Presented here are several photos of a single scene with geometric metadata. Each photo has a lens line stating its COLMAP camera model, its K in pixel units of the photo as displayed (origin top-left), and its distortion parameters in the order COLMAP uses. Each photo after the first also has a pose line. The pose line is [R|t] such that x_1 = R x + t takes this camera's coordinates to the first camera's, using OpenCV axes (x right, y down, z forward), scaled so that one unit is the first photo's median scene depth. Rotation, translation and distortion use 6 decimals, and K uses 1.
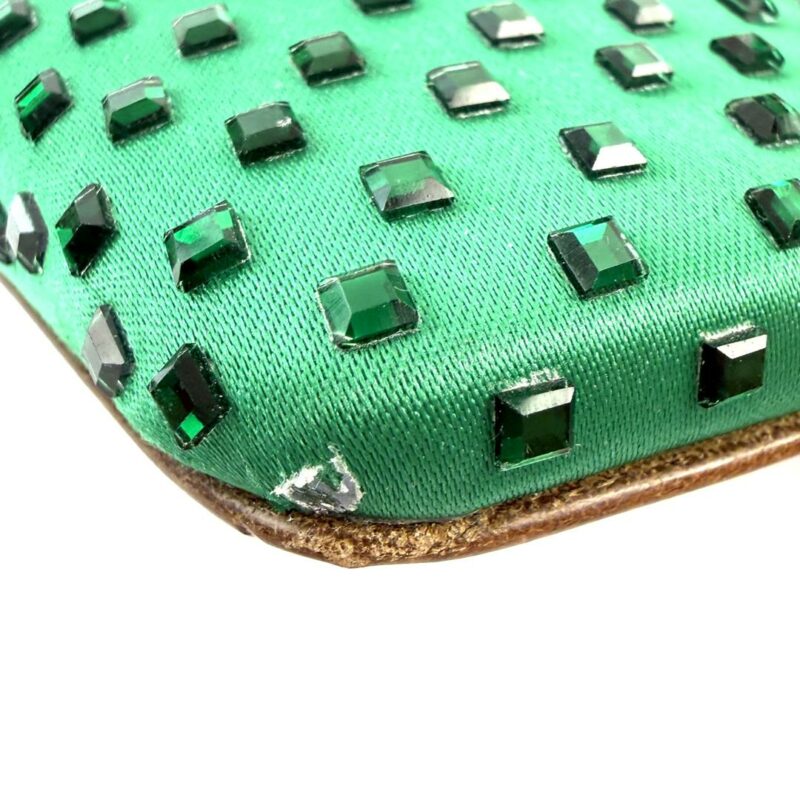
lens RADIAL K [[836.2, 0, 400.0], [0, 836.2, 400.0], [0, 0, 1]] dist [-0.003624, -0.027269]
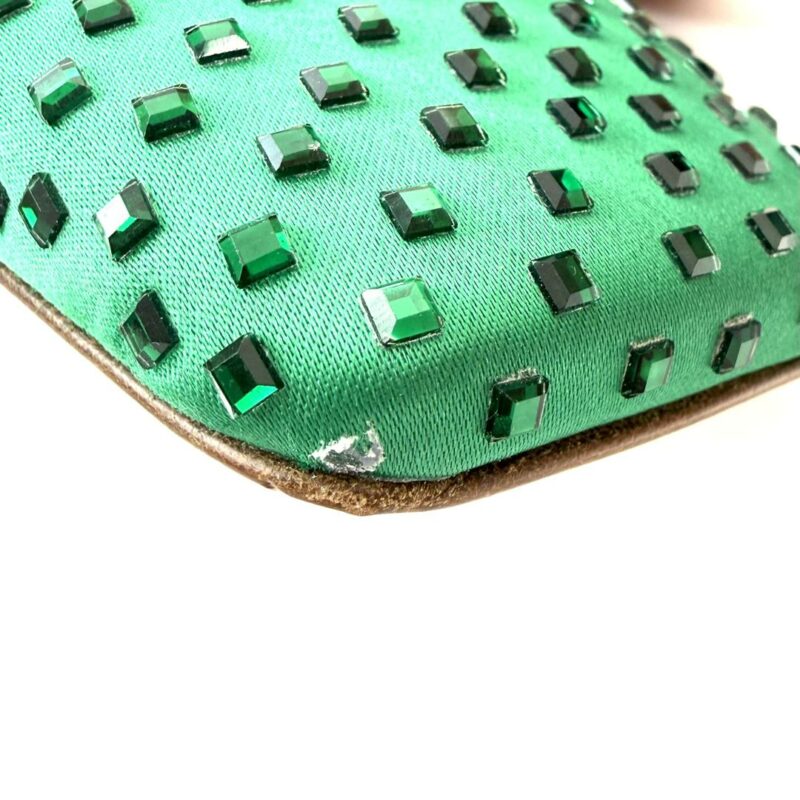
lens RADIAL K [[836.2, 0, 400.0], [0, 836.2, 400.0], [0, 0, 1]] dist [-0.003624, -0.027269]
pose [[0.977033, 0.035207, 0.210160, -0.275090], [-0.047091, 0.997546, 0.051816, -0.040647], [-0.207820, -0.060523, 0.976293, -0.225775]]
